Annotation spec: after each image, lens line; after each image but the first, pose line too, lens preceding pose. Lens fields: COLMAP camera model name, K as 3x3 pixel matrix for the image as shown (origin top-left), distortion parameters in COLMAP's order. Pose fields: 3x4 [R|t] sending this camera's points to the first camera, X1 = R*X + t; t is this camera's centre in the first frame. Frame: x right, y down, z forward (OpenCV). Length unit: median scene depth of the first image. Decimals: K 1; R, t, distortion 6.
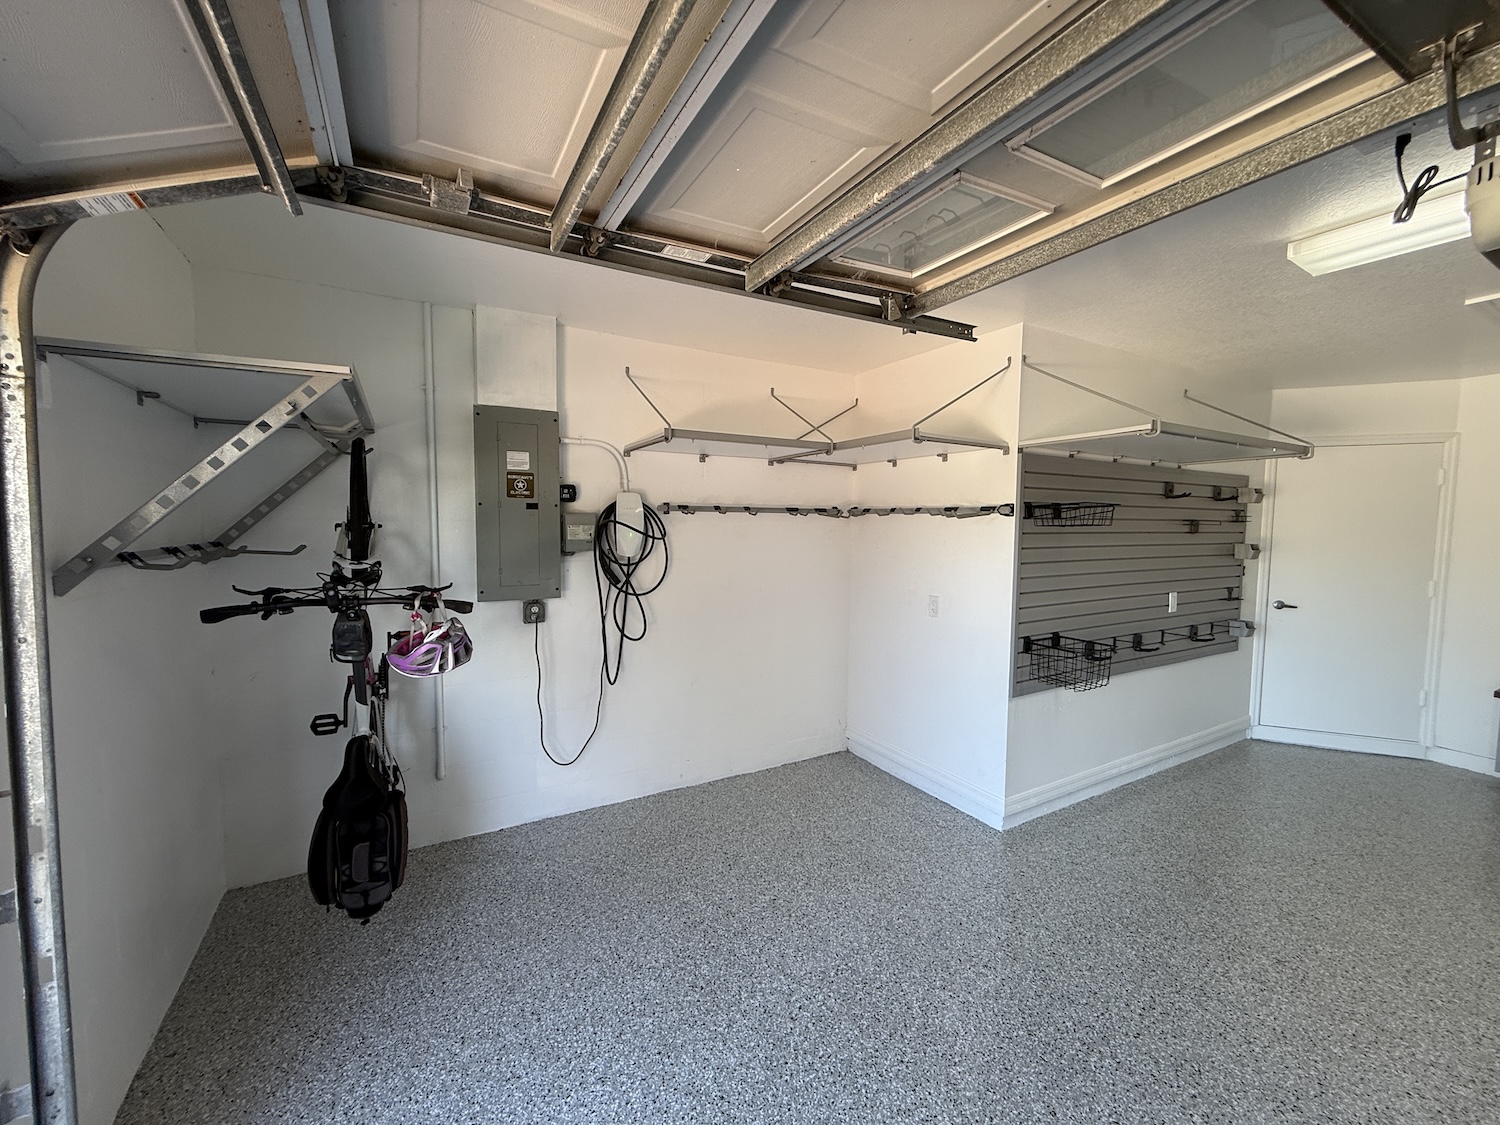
lens RADIAL K [[598.0, 0, 746.2], [0, 598.0, 561.7], [0, 0, 1]] dist [-0.000833, -0.000205]
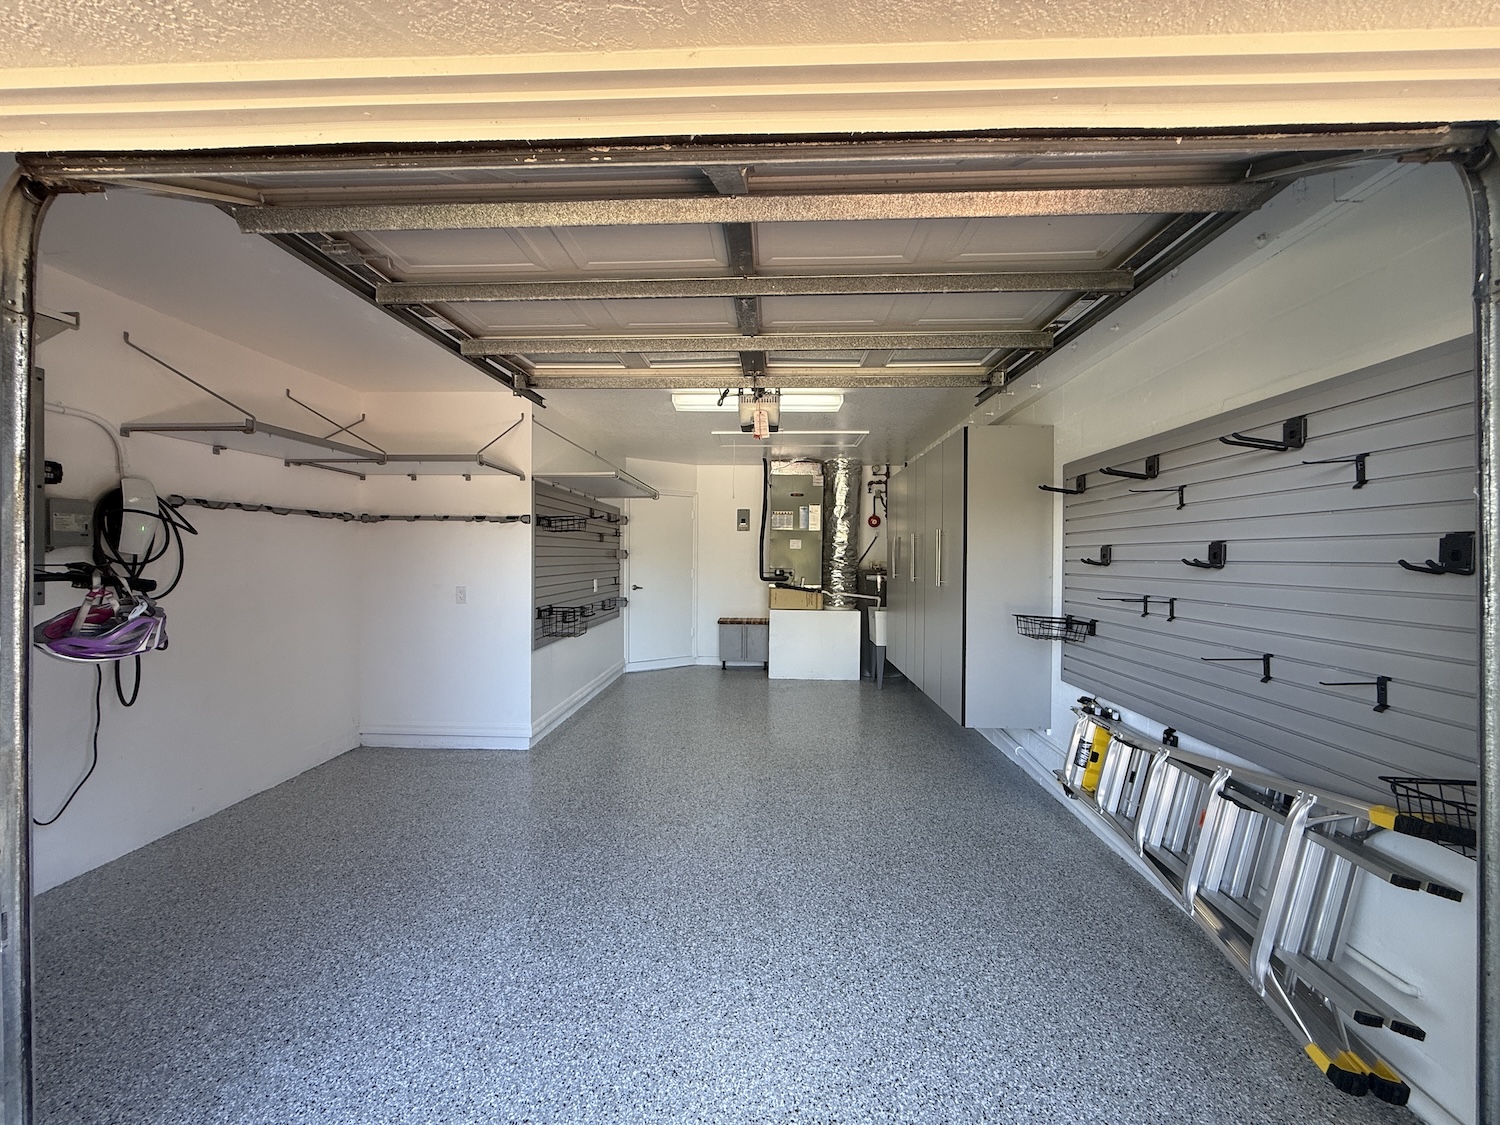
lens RADIAL K [[598.0, 0, 746.2], [0, 598.0, 561.7], [0, 0, 1]] dist [-0.000833, -0.000205]
pose [[0.527395, -0.012672, 0.849526, -0.482184], [0.053954, 0.998370, -0.018603, 0.067264], [-0.847905, 0.055646, 0.527219, -0.187564]]
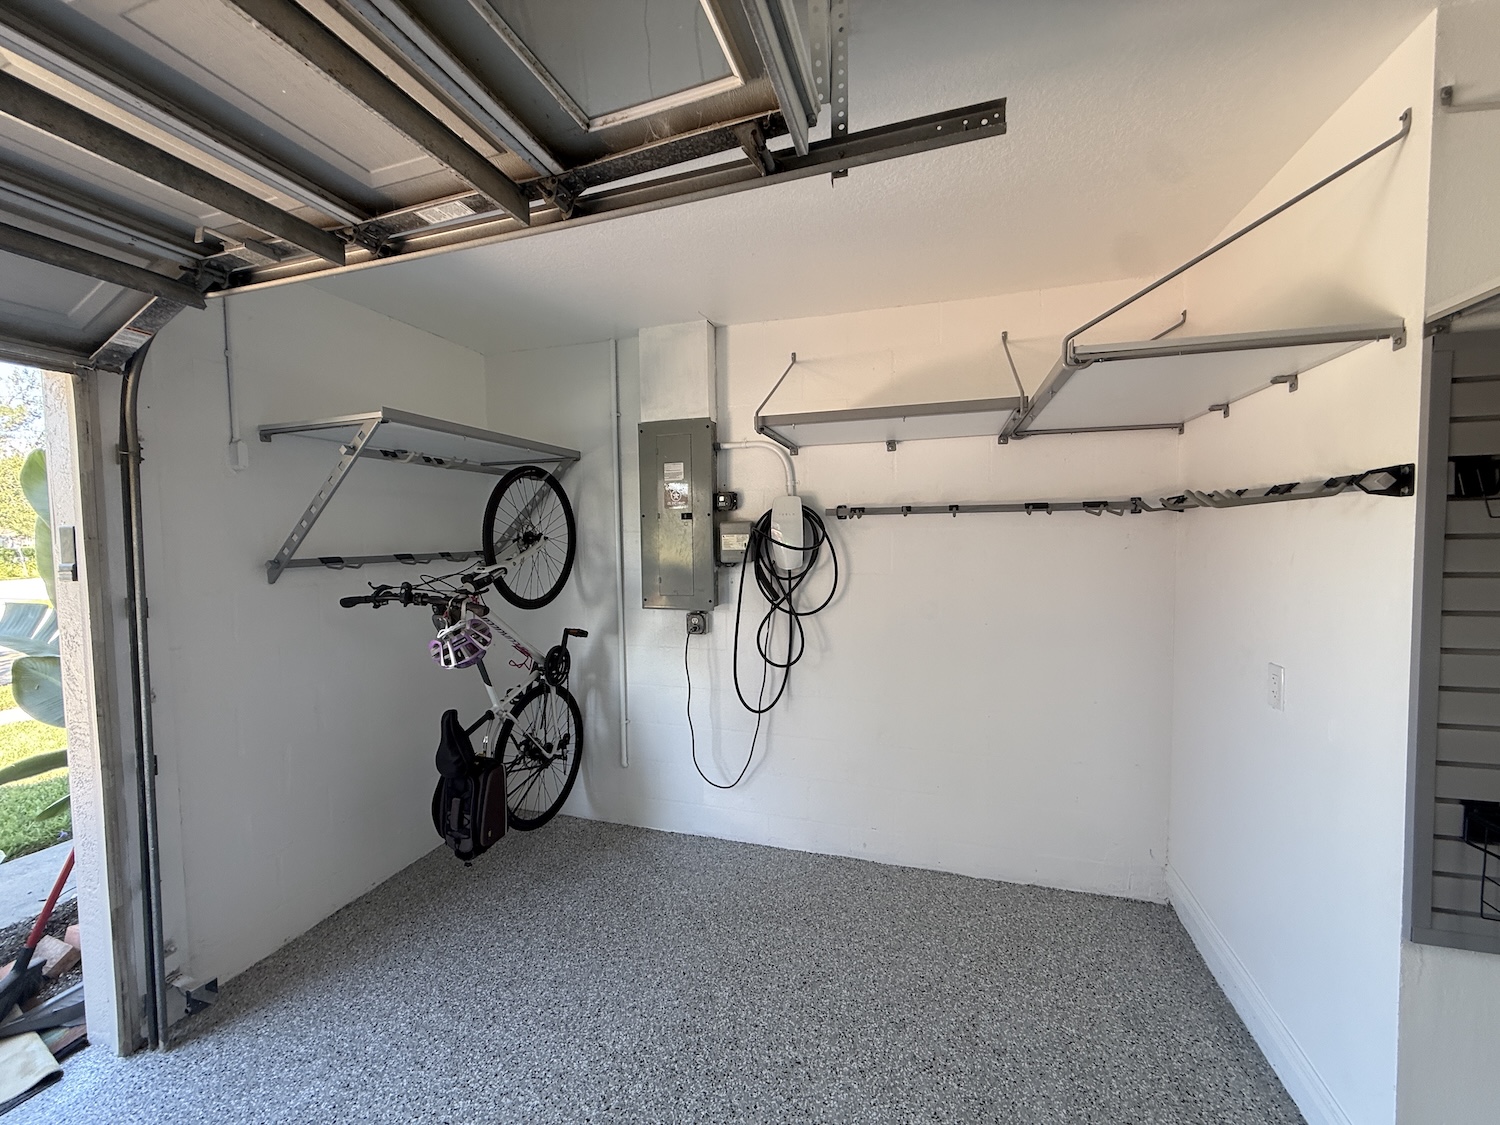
lens RADIAL K [[598.0, 0, 746.2], [0, 598.0, 561.7], [0, 0, 1]] dist [-0.000833, -0.000205]
pose [[0.684750, 0.016581, -0.728589, 0.414990], [-0.029377, 0.999557, -0.004862, -0.014647], [0.728185, 0.024733, 0.684934, 0.376410]]
